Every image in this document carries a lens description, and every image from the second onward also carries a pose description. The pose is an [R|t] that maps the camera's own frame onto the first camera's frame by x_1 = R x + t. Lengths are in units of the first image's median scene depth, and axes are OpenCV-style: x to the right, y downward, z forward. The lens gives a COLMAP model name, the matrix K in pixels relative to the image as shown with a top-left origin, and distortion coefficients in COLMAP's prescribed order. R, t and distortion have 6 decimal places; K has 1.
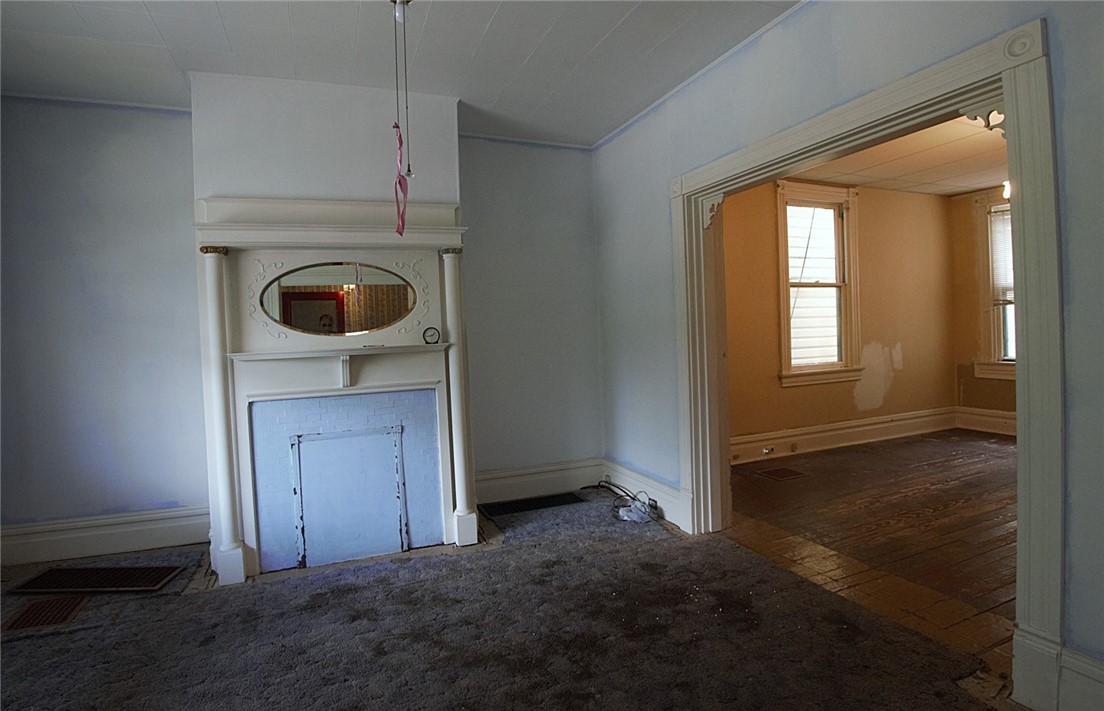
lens RADIAL K [[526.3, 0, 532.4], [0, 526.3, 346.6], [0, 0, 1]] dist [-0.050389, 0.003948]
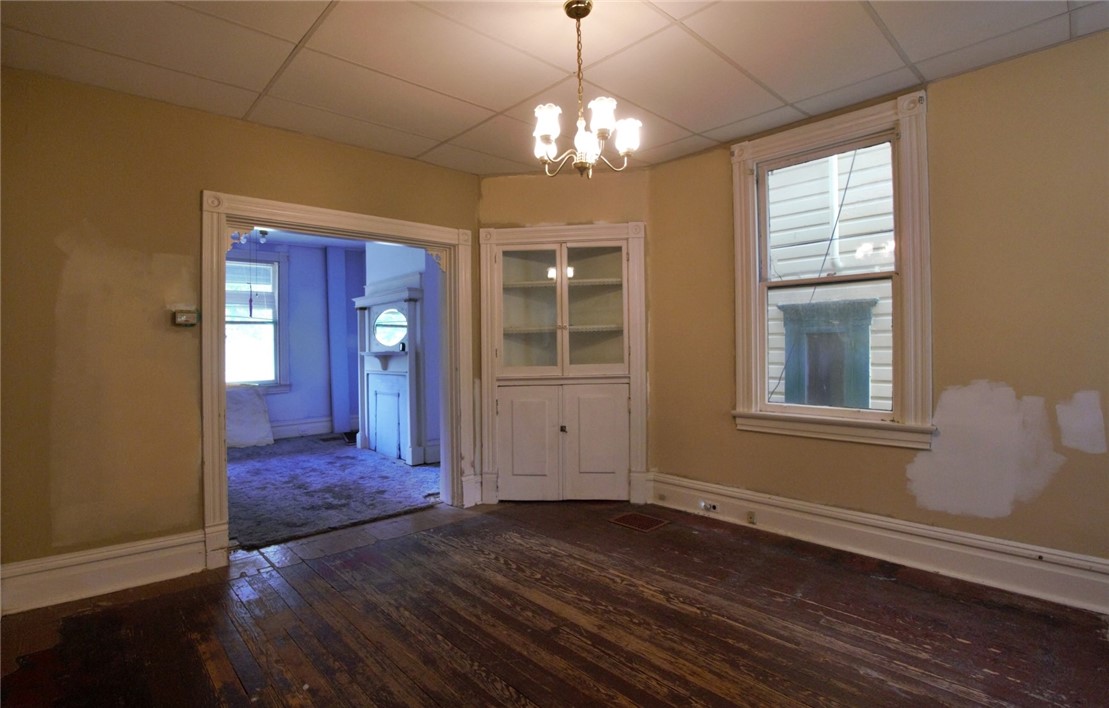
lens RADIAL K [[528.6, 0, 519.8], [0, 528.6, 351.2], [0, 0, 1]] dist [-0.050389, 0.003948]
pose [[0.341151, 0.039704, -0.939170, 0.987896], [-0.021512, 0.999176, 0.034427, -0.046488], [0.939762, 0.008459, 0.341724, 0.430969]]
